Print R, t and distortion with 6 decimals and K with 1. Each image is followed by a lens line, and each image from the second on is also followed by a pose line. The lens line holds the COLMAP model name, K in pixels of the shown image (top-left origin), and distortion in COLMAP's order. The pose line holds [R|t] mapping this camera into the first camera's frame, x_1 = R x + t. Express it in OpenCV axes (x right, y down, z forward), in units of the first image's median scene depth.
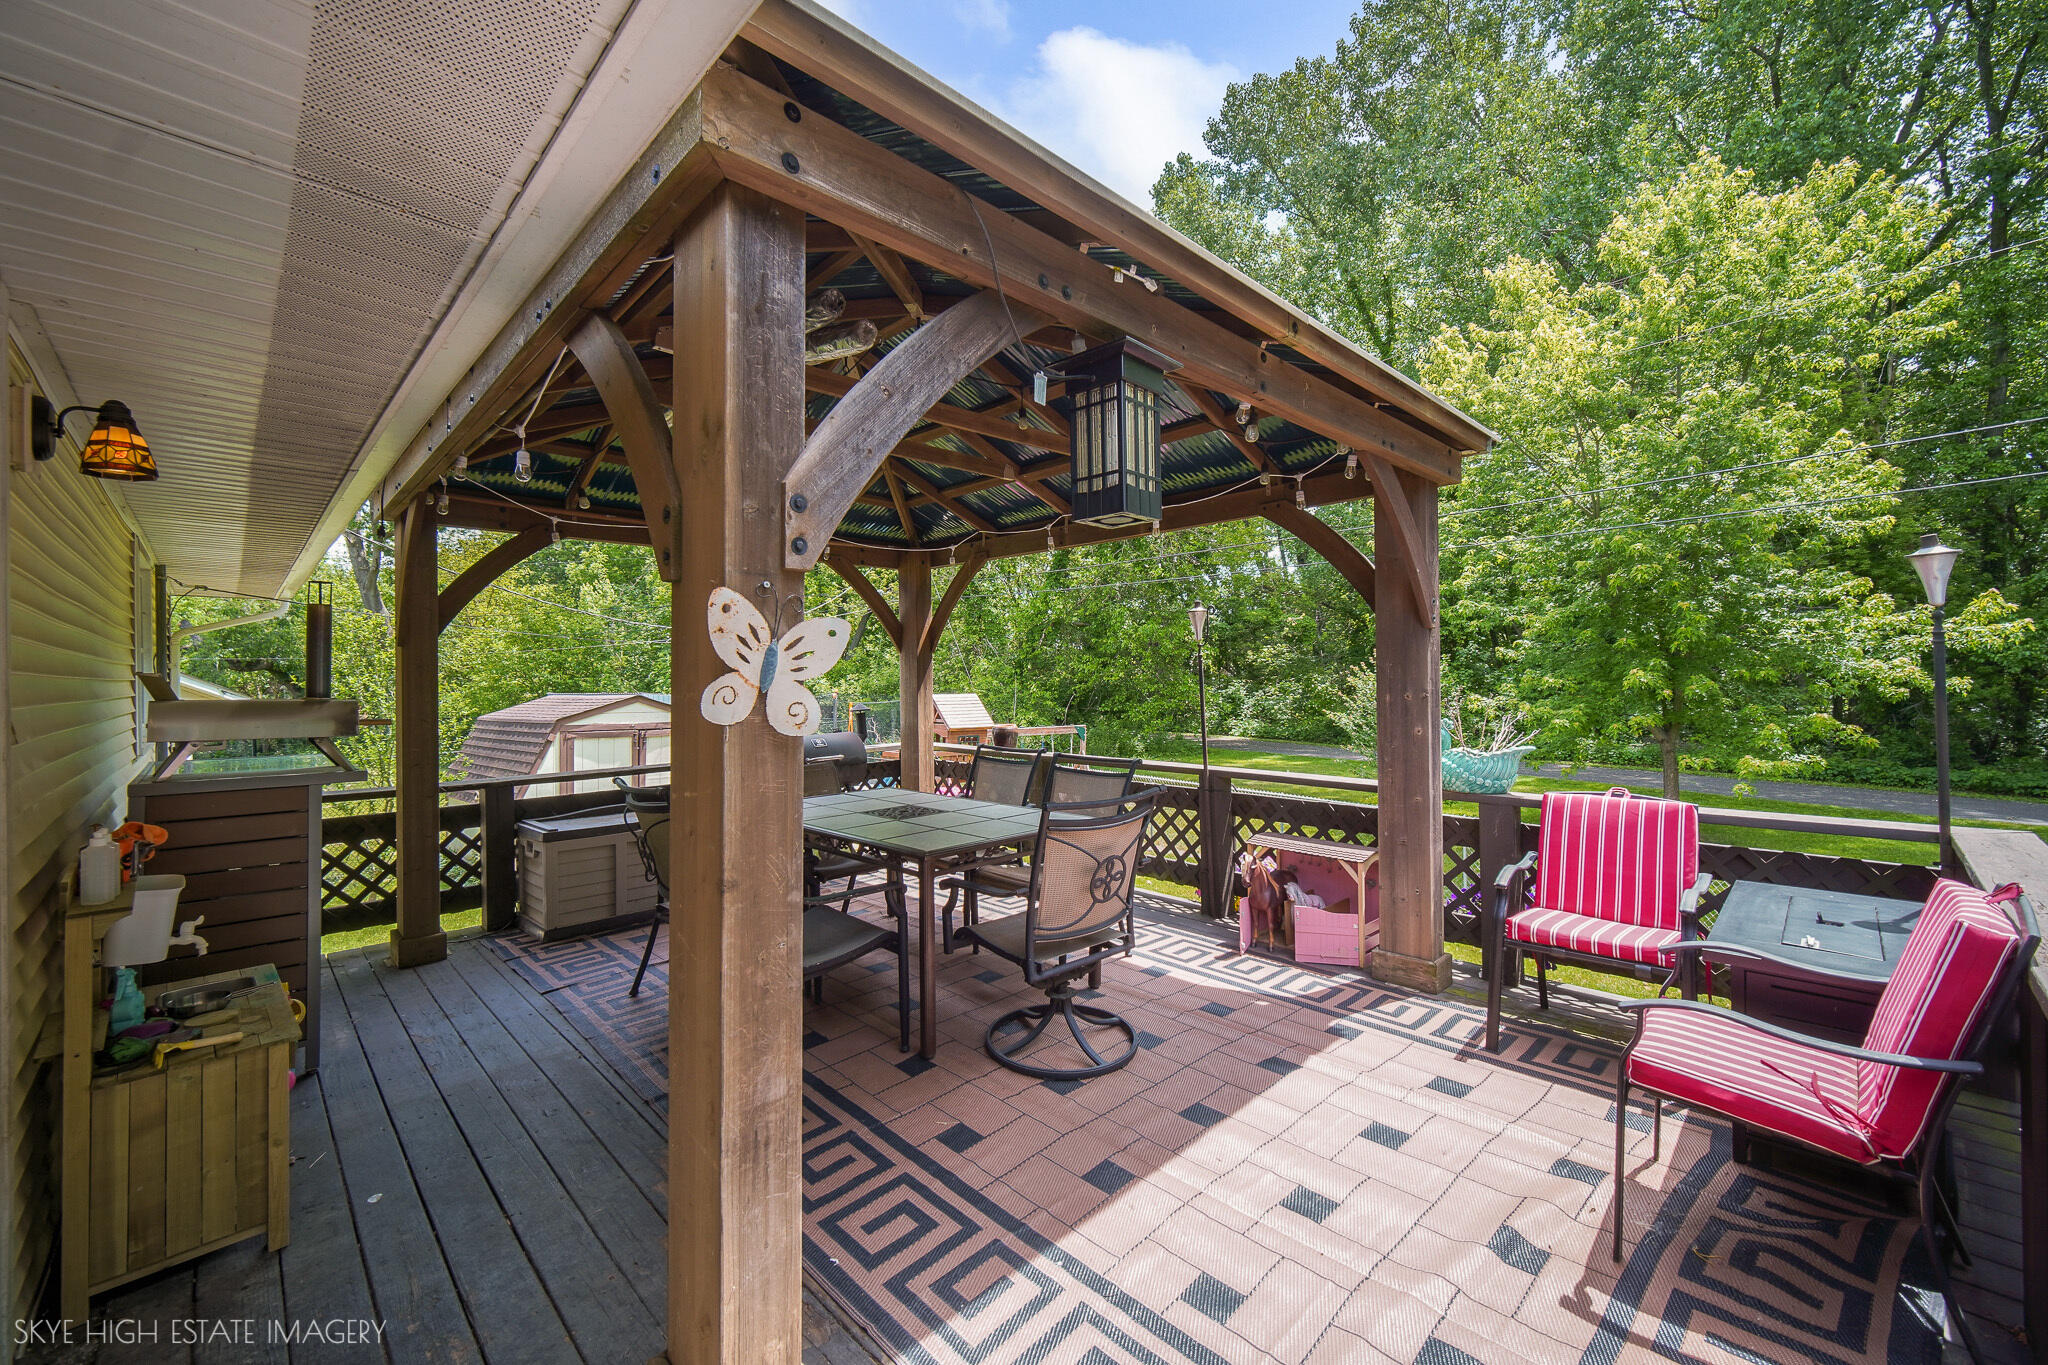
lens RADIAL K [[820.1, 0, 1021.9], [0, 820.1, 665.4], [0, 0, 1]] dist [0.000121, 0.000049]
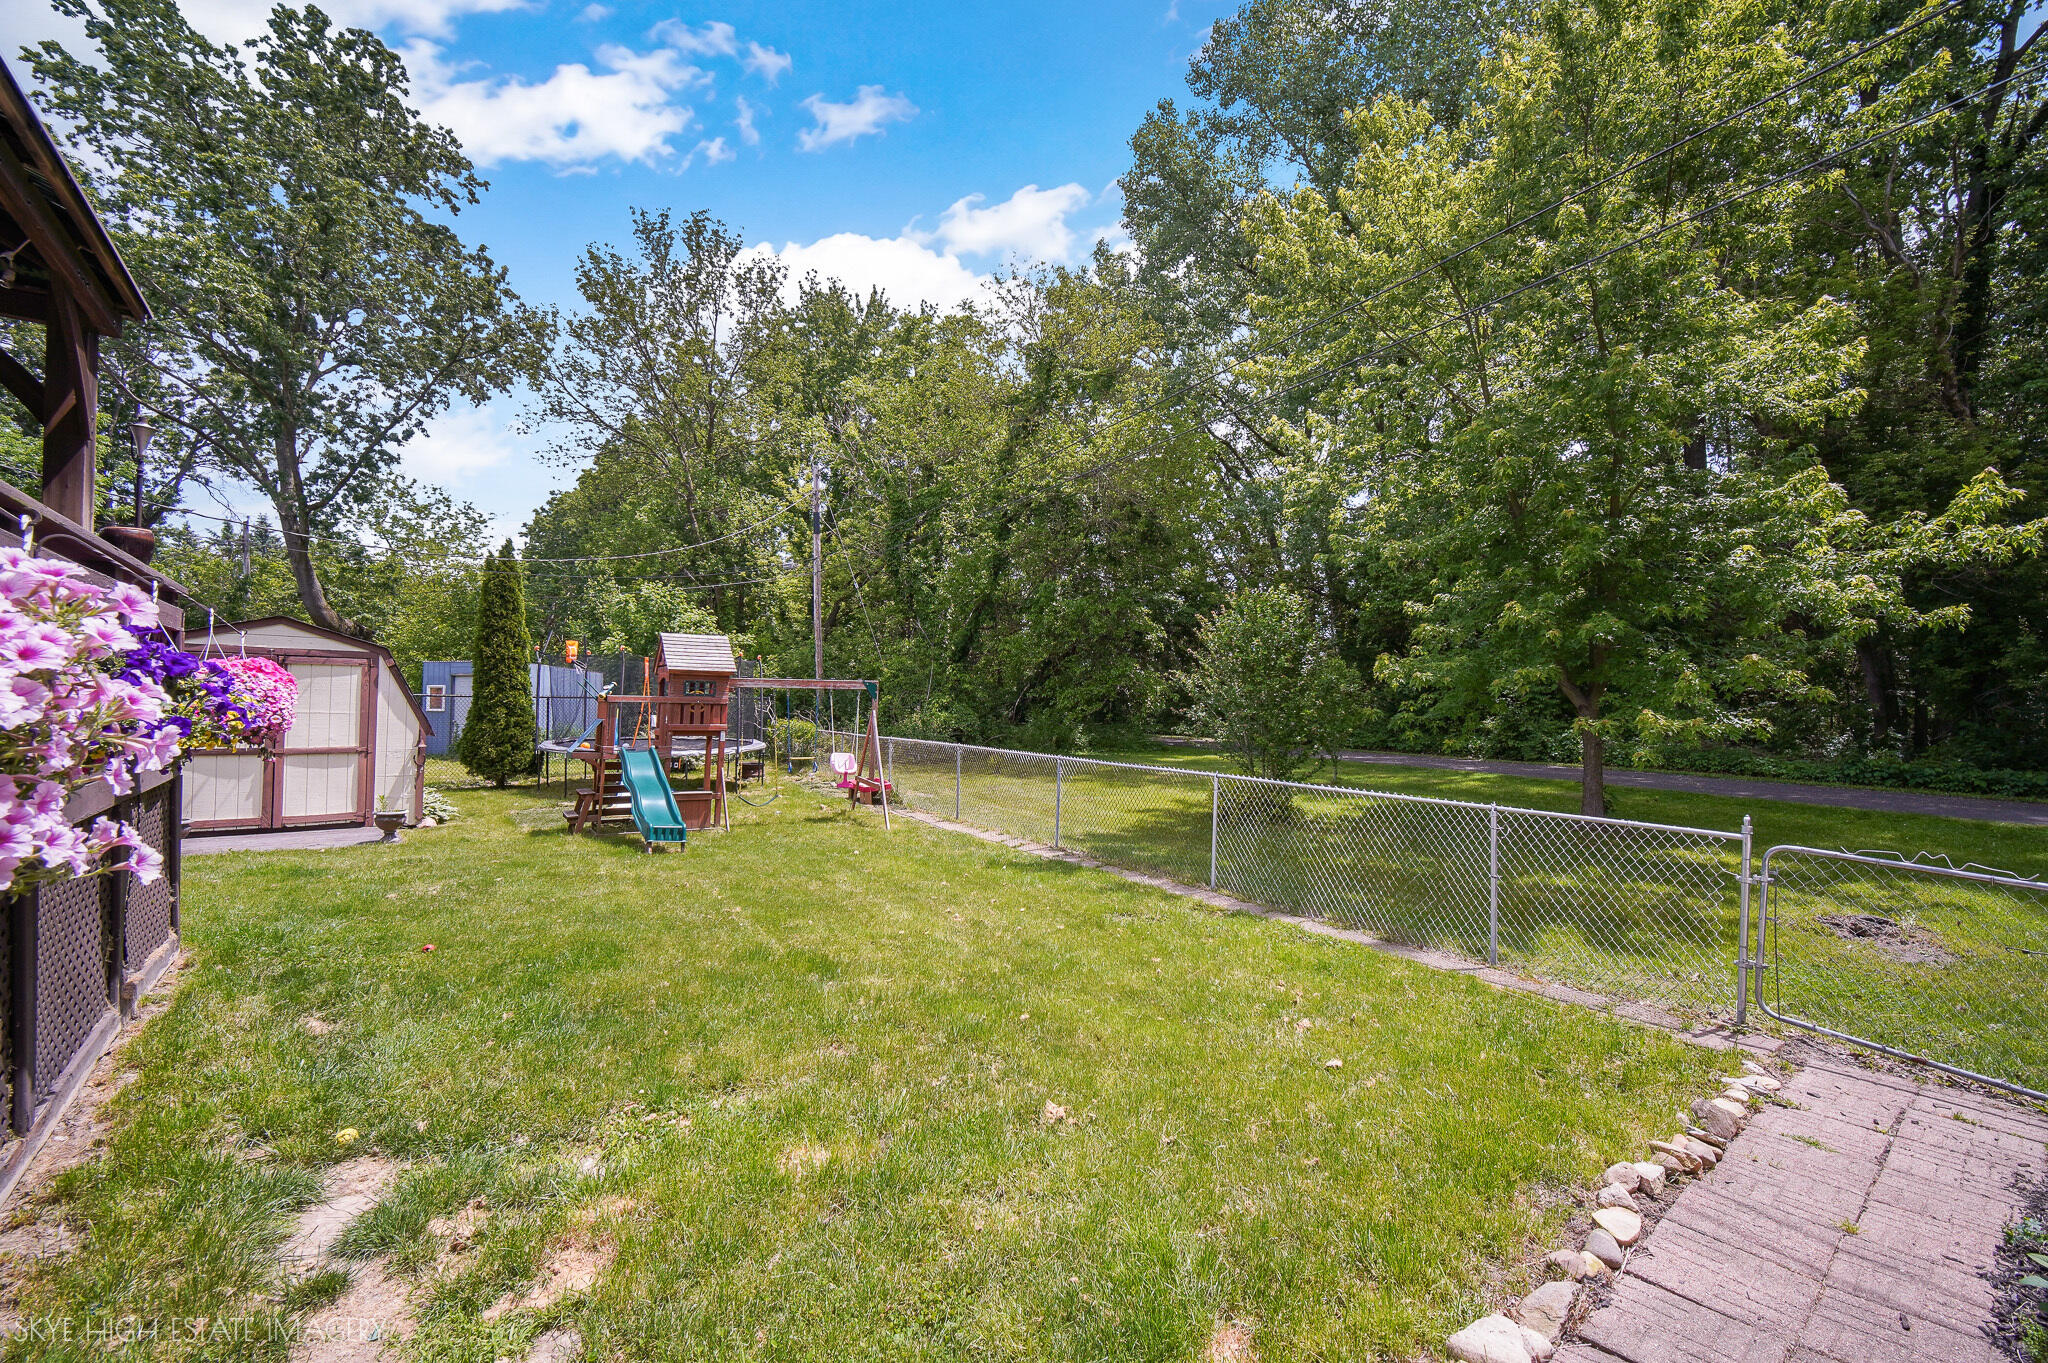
lens RADIAL K [[828.0, 0, 1024.0], [0, 828.0, 681.5], [0, 0, 1]] dist [-0.000983, -0.000188]
pose [[0.995744, 0.012781, -0.091270, 0.362381], [-0.013200, 0.999905, -0.003987, 0.086356], [0.091210, 0.005175, 0.995818, 0.186864]]
